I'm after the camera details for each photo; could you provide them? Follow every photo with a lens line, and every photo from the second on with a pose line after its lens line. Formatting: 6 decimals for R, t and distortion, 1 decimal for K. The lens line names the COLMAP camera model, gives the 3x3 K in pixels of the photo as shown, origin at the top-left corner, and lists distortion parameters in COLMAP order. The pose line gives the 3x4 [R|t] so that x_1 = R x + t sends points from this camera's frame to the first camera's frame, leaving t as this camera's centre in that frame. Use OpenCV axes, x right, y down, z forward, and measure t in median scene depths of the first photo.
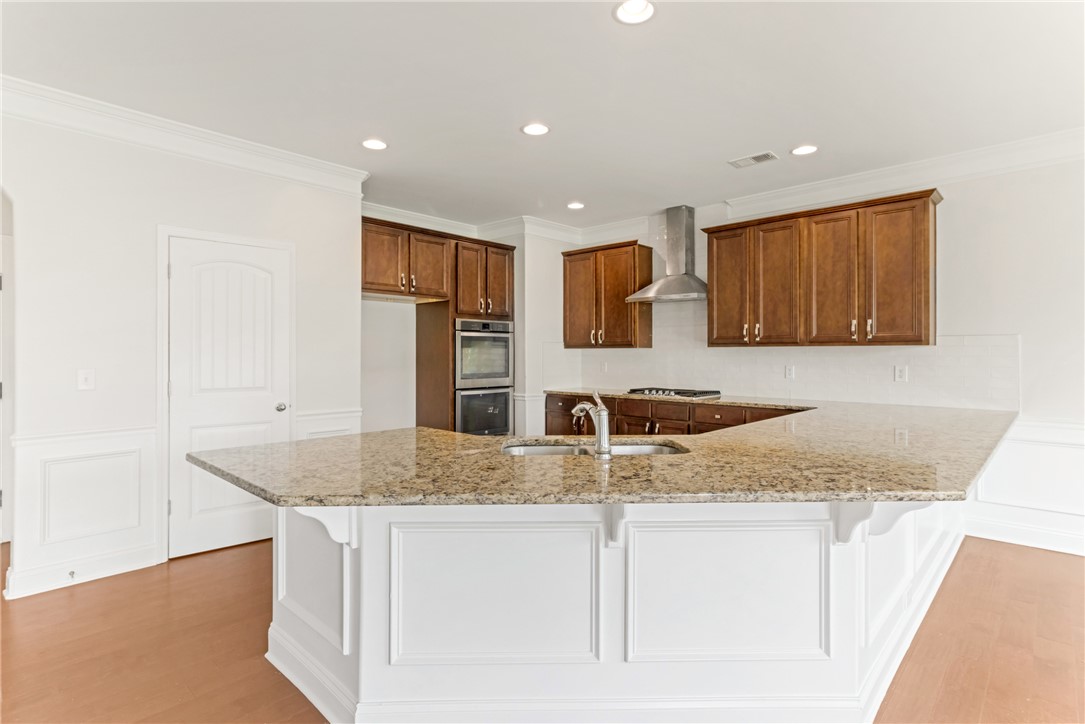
lens RADIAL K [[535.0, 0, 544.1], [0, 535.0, 351.8], [0, 0, 1]] dist [0.005297, 0.001782]
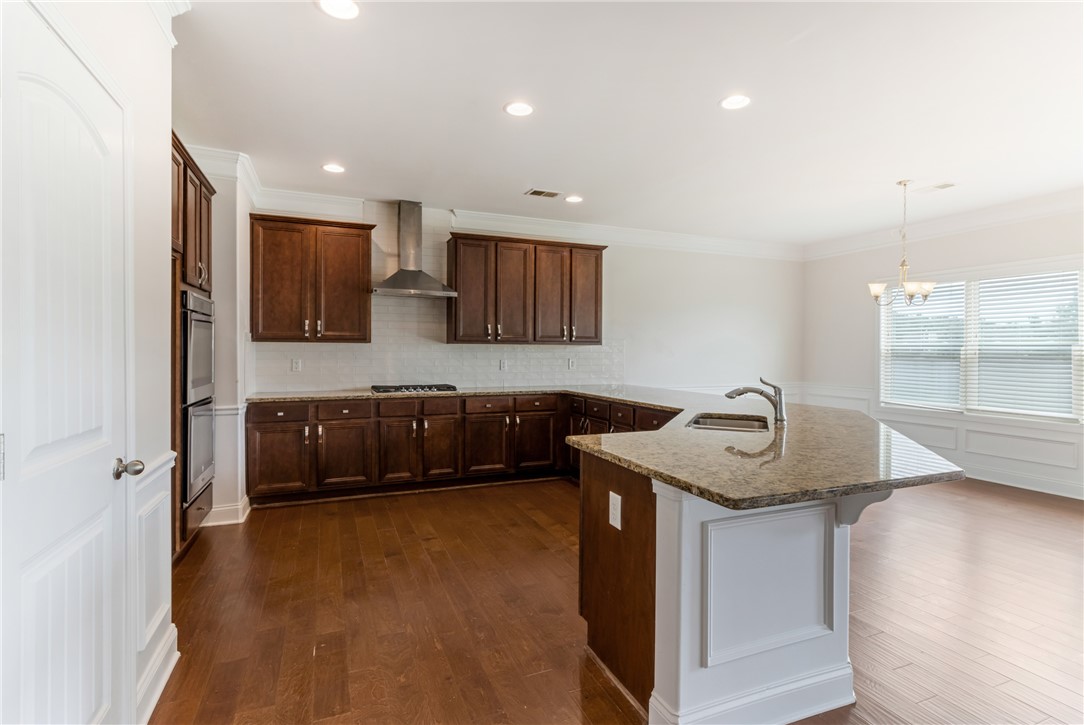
lens RADIAL K [[534.5, 0, 539.2], [0, 534.5, 357.3], [0, 0, 1]] dist [0.005297, 0.001782]
pose [[0.406114, -0.006378, 0.913800, -0.558890], [-0.006878, 0.999926, 0.010036, 0.006207], [-0.913796, -0.010361, 0.406040, 0.373616]]
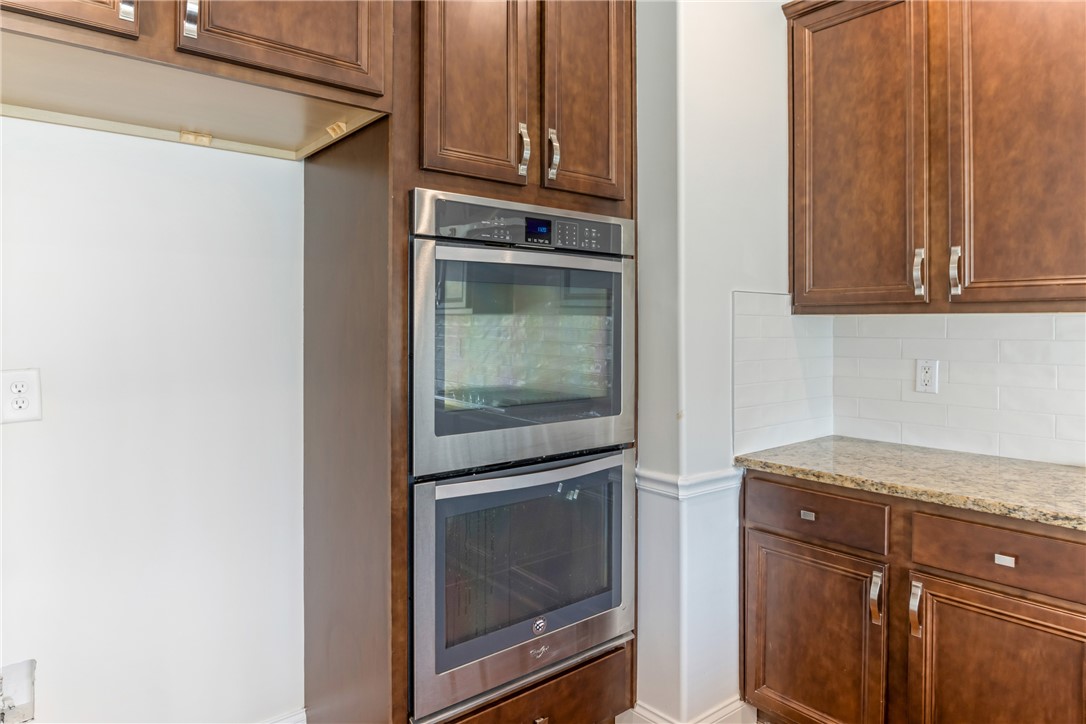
lens RADIAL K [[661.7, 0, 551.9], [0, 661.7, 321.2], [0, 0, 1]] dist [-0.021357, -0.000146]
pose [[0.994881, 0.003209, -0.101001, -0.071230], [-0.003616, 0.999986, -0.003849, -0.000492], [0.100988, 0.004194, 0.994879, 0.697108]]
